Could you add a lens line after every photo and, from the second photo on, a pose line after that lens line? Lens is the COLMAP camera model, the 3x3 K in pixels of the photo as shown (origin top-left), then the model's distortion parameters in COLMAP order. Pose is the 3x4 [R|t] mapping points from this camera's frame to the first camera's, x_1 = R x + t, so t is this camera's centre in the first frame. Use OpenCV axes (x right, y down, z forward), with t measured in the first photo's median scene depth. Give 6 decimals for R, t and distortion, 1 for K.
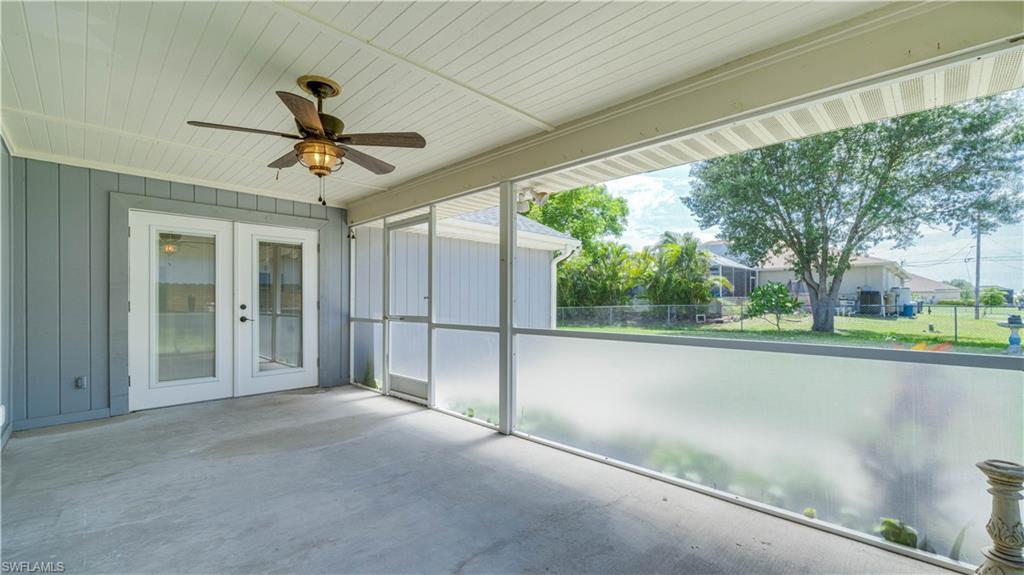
lens RADIAL K [[440.3, 0, 511.6], [0, 440.3, 292.5], [0, 0, 1]] dist [-0.000206, -0.000136]
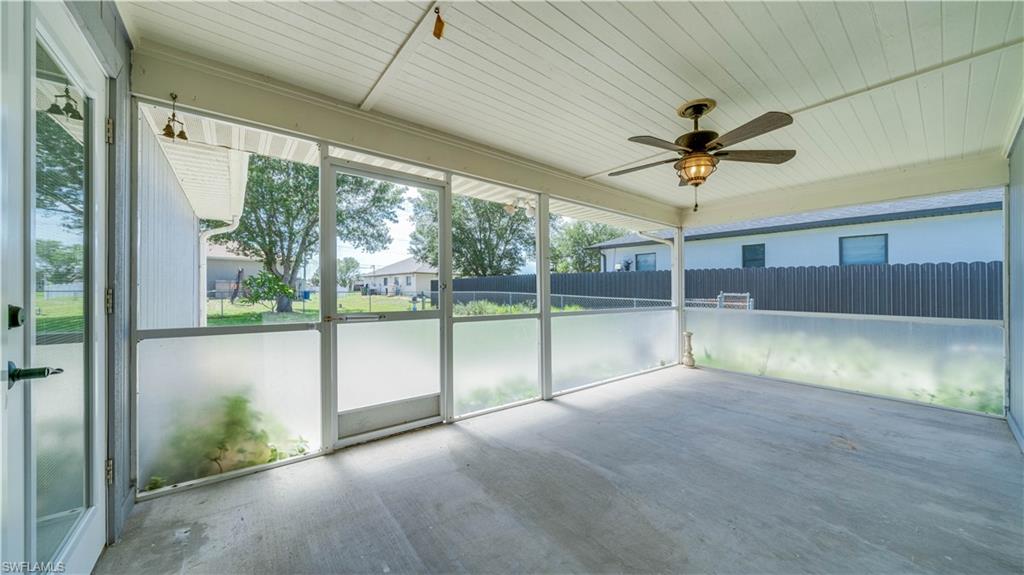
lens RADIAL K [[353.1, 0, 511.0], [0, 353.1, 284.1], [0, 0, 1]] dist [-0.004695, -0.000115]
pose [[0.095338, 0.020928, 0.995225, -1.072838], [-0.032474, 0.999312, -0.017903, 0.017939], [-0.994915, -0.030612, 0.095952, 1.068444]]
